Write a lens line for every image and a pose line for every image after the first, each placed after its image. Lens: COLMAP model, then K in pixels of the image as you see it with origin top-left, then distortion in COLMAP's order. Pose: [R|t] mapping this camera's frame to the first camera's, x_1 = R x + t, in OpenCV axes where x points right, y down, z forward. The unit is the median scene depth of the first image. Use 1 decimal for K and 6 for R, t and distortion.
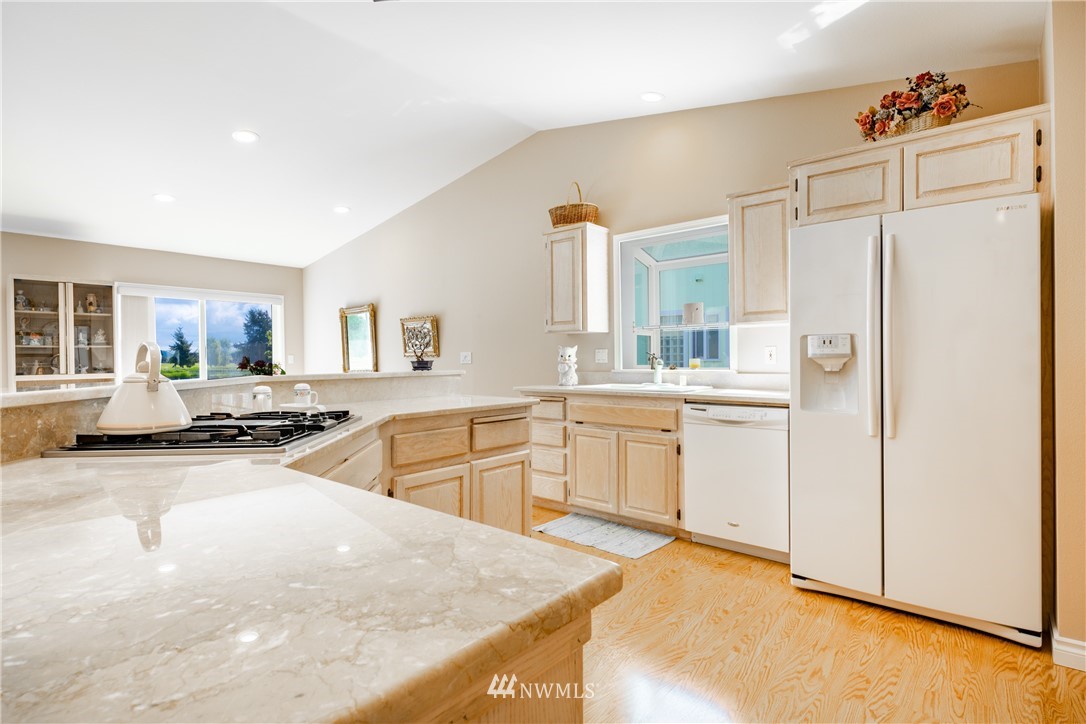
lens RADIAL K [[538.9, 0, 528.6], [0, 538.9, 360.8], [0, 0, 1]] dist [0.002402, 0.000328]
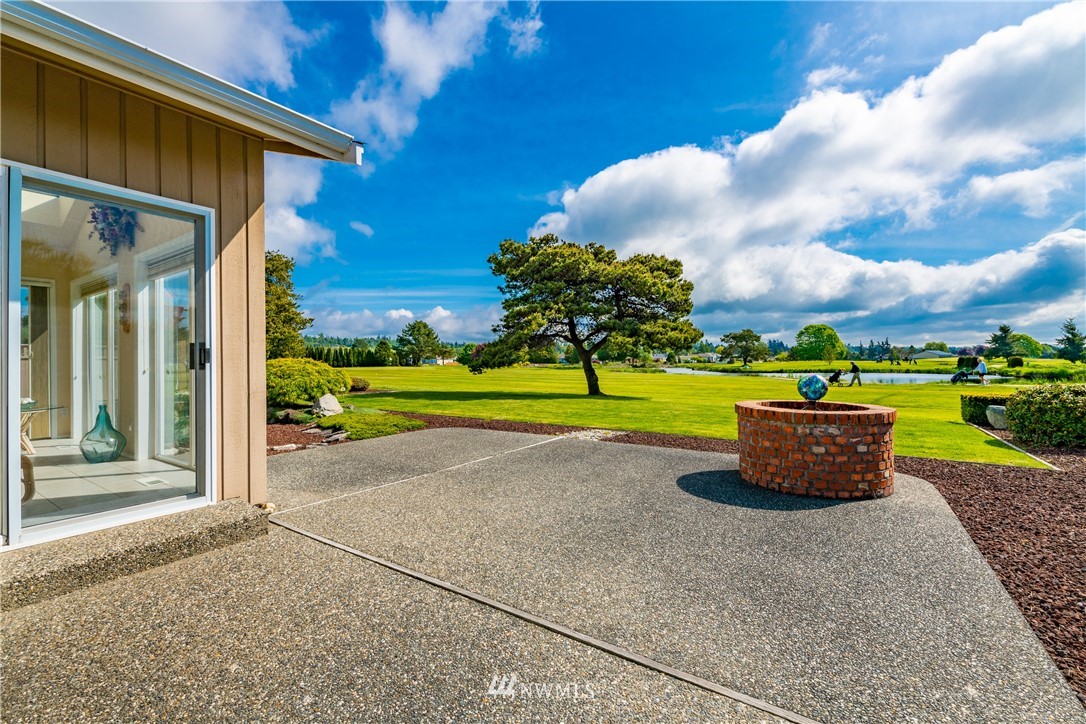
lens RADIAL K [[469.1, 0, 543.0], [0, 469.1, 362.0], [0, 0, 1]] dist [-0.000429, -0.000124]
pose [[0.141274, 0.008848, -0.989931, -0.685153], [0.000831, 0.999959, 0.009056, 0.077127], [0.989970, -0.002102, 0.141261, 1.924029]]
